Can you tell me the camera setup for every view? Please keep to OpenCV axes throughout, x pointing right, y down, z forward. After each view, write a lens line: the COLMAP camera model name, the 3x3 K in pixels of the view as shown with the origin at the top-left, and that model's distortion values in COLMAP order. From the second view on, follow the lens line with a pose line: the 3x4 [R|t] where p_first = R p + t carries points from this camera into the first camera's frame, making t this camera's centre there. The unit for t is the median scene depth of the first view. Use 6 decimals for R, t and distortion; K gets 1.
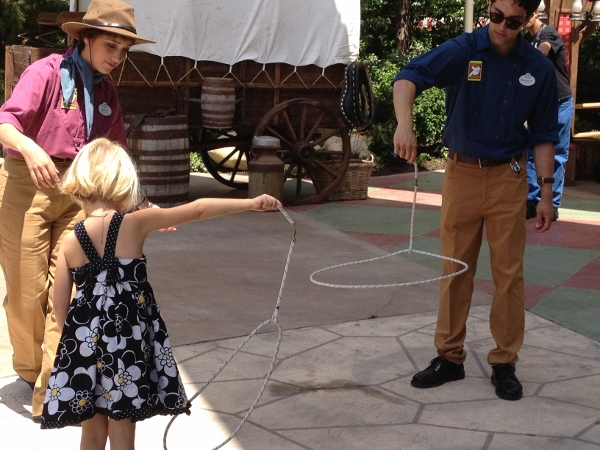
lens RADIAL K [[986.9, 0, 300.0], [0, 986.9, 225.0], [0, 0, 1]] dist [0.026044, 0.017887]
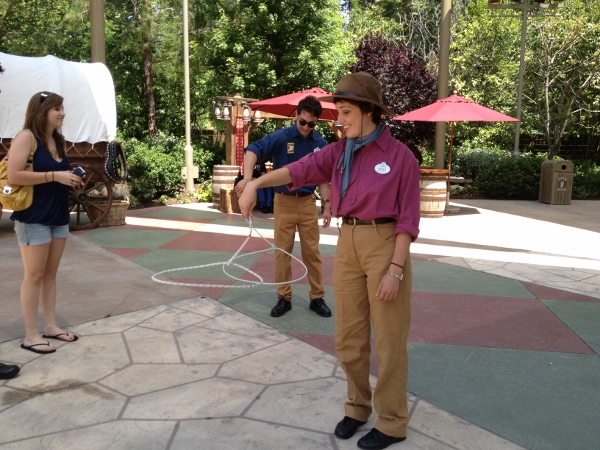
lens RADIAL K [[986.9, 0, 300.0], [0, 986.9, 225.0], [0, 0, 1]] dist [0.026044, 0.017887]
pose [[0.937531, -0.017730, 0.347451, -0.154593], [0.040332, 0.997506, -0.057925, 0.054544], [-0.345557, 0.068319, 0.935908, -0.424030]]
